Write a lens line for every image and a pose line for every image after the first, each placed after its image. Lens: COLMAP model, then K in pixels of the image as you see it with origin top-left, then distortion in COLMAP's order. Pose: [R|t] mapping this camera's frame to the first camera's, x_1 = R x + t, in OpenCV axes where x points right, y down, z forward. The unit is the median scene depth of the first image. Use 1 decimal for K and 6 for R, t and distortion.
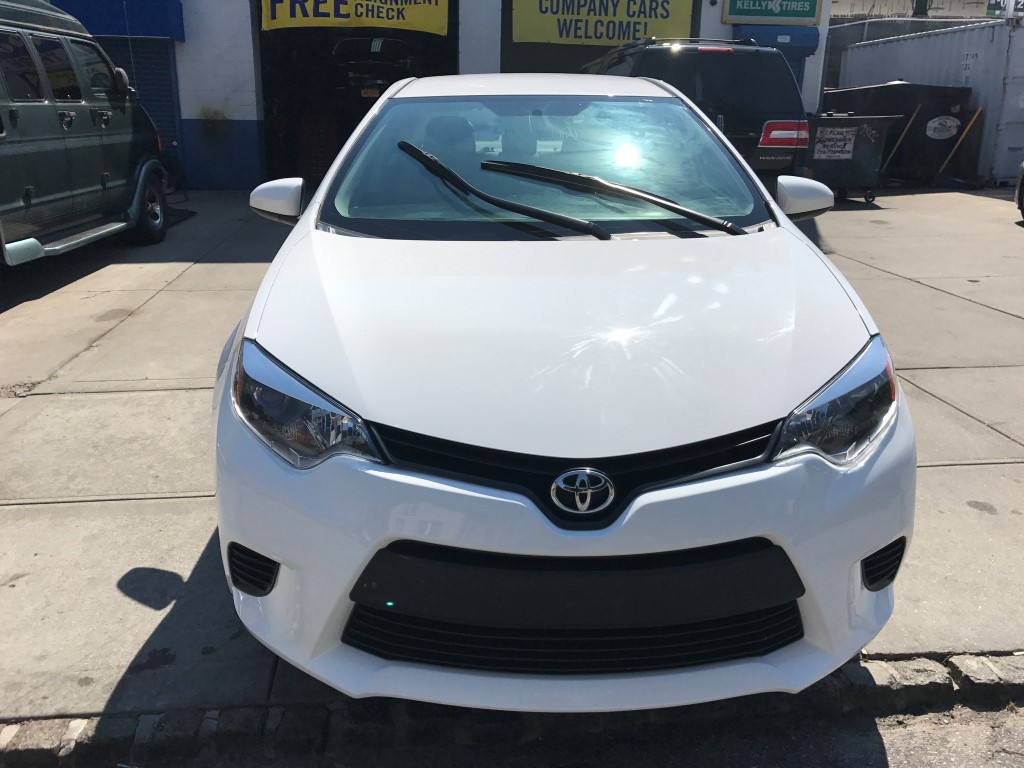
lens RADIAL K [[846.6, 0, 481.0], [0, 846.6, 382.6], [0, 0, 1]] dist [0.037164, -0.010481]
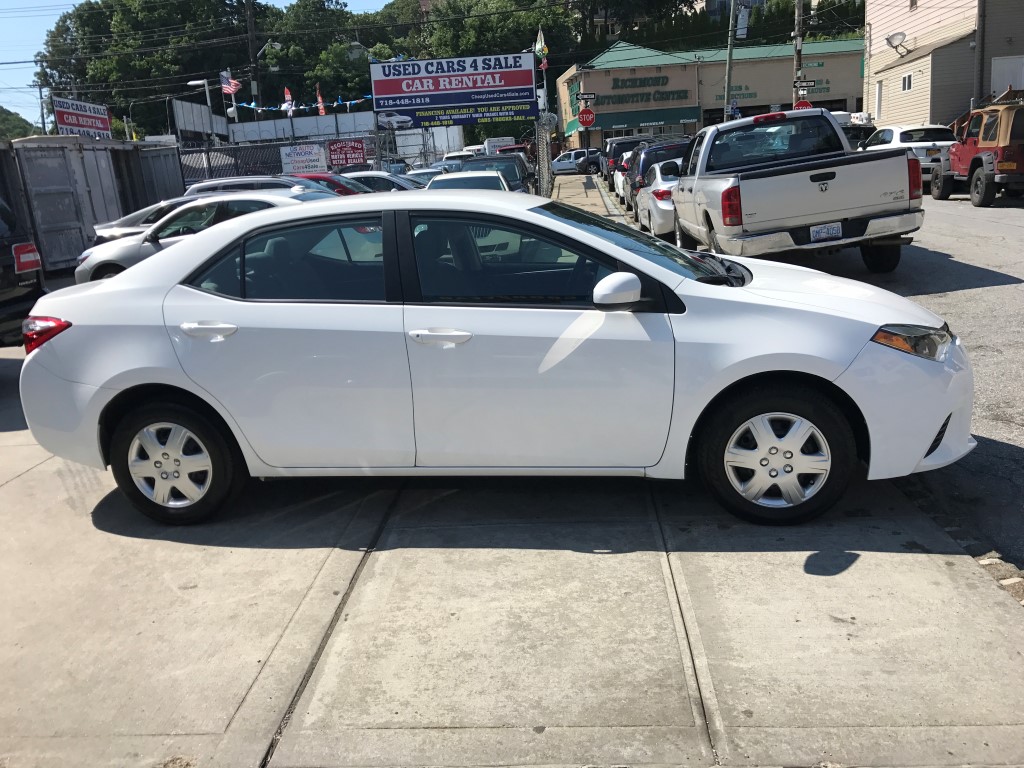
lens RADIAL K [[826.9, 0, 512.0], [0, 826.9, 384.0], [0, 0, 1]] dist [0.016771, 0.008247]
pose [[0.144978, -0.253210, 0.956486, -1.008034], [0.369206, 0.910721, 0.185133, -0.268421], [-0.917970, 0.326300, 0.225521, 0.670476]]
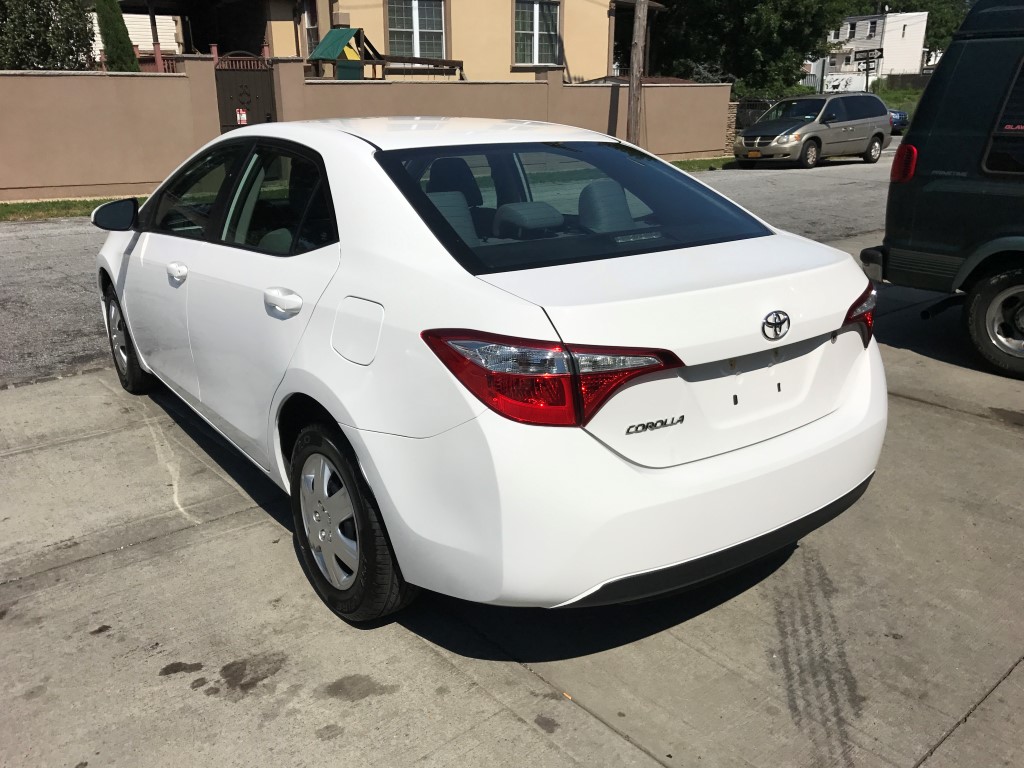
lens RADIAL K [[845.8, 0, 512.0], [0, 845.8, 384.0], [0, 0, 1]] dist [-0.004970, -0.003736]
pose [[-0.809243, 0.186835, -0.556972, 0.496562], [-0.179436, 0.824165, 0.537173, -0.608642], [0.559400, 0.534644, -0.633425, 1.717502]]
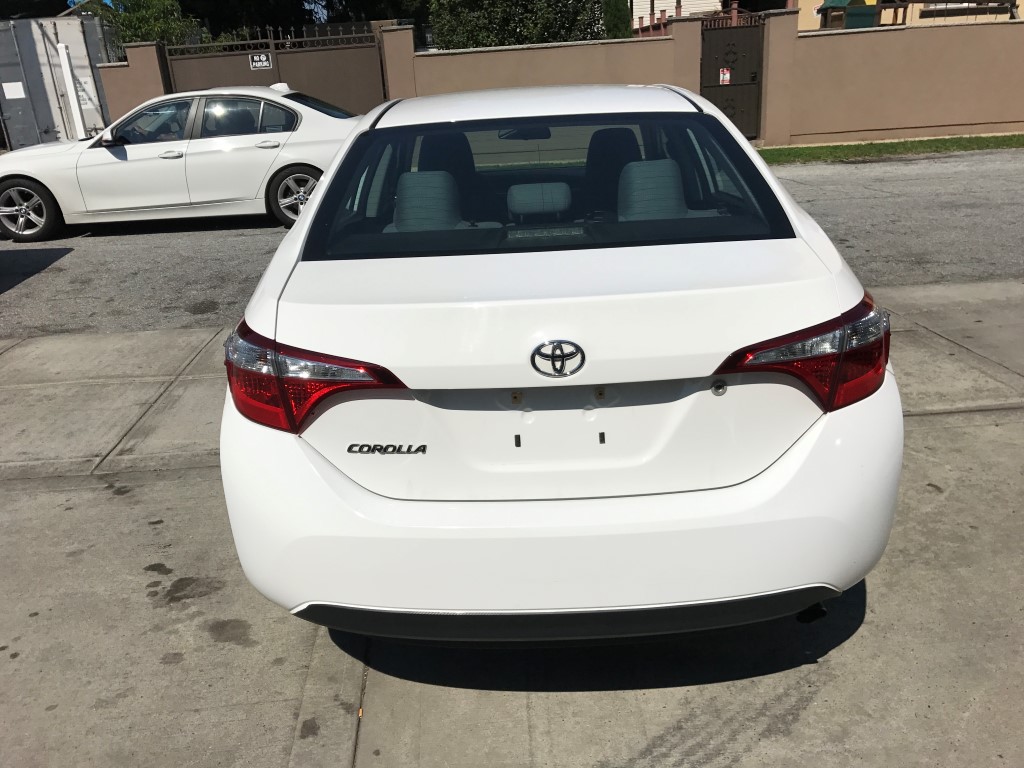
lens RADIAL K [[855.0, 0, 508.8], [0, 855.0, 371.2], [0, 0, 1]] dist [0.014030, -0.006054]
pose [[-0.998274, 0.048195, 0.033564, 0.062128], [0.058690, 0.797197, 0.600860, -0.634337], [0.002201, 0.601793, -0.798649, 1.797126]]
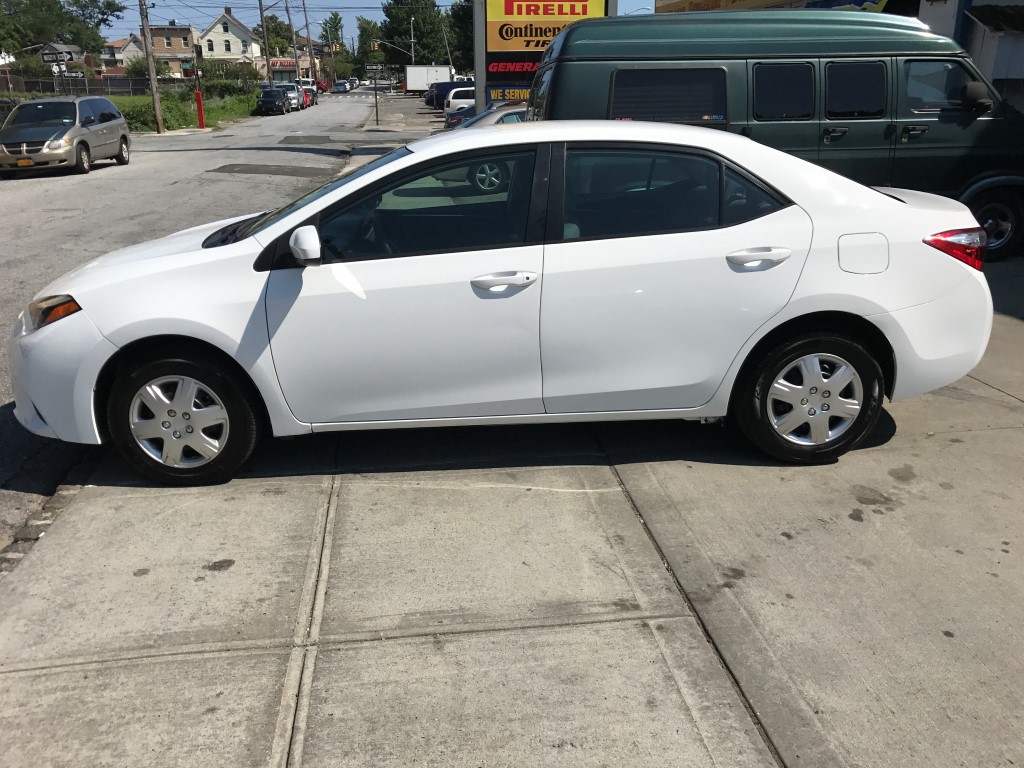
lens RADIAL K [[855.0, 0, 508.8], [0, 855.0, 371.2], [0, 0, 1]] dist [0.014030, -0.006054]
pose [[0.048146, 0.303535, -0.951603, 1.129115], [-0.296326, 0.914158, 0.276599, -0.339444], [0.953873, 0.268667, 0.133958, 0.841225]]
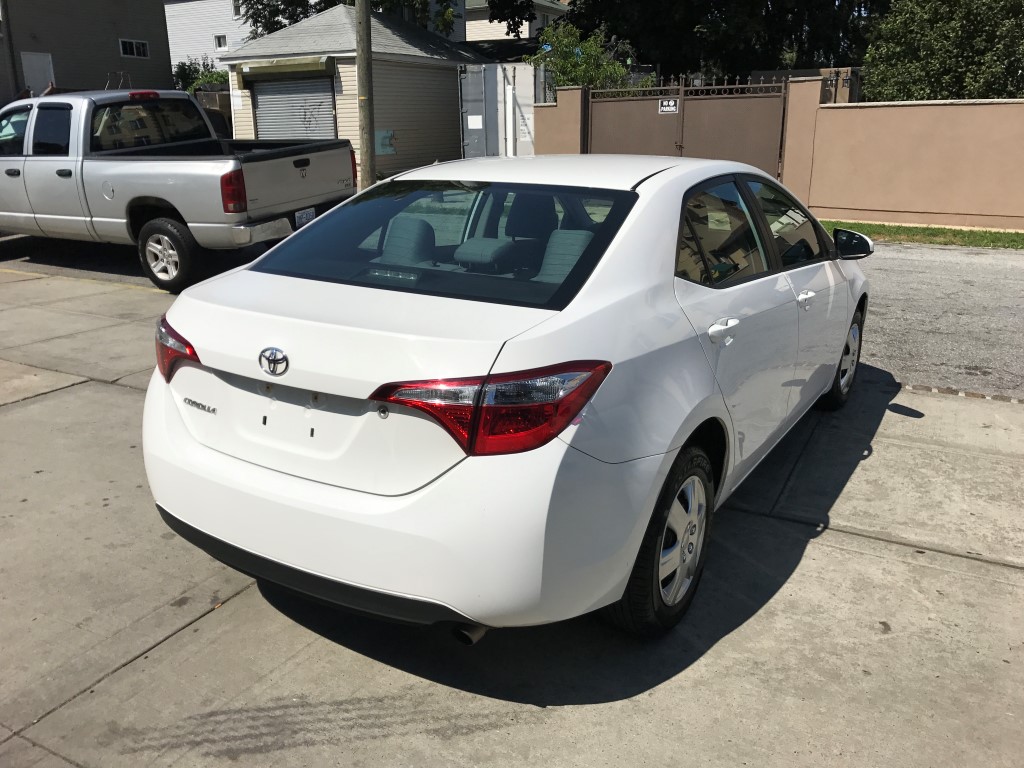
lens RADIAL K [[843.8, 0, 479.3], [0, 843.8, 380.7], [0, 0, 1]] dist [0.010679, -0.010846]
pose [[-0.841095, -0.150085, 0.519648, -0.355746], [0.169653, 0.839047, 0.516932, -0.634768], [-0.513593, 0.522949, -0.680255, 1.766798]]
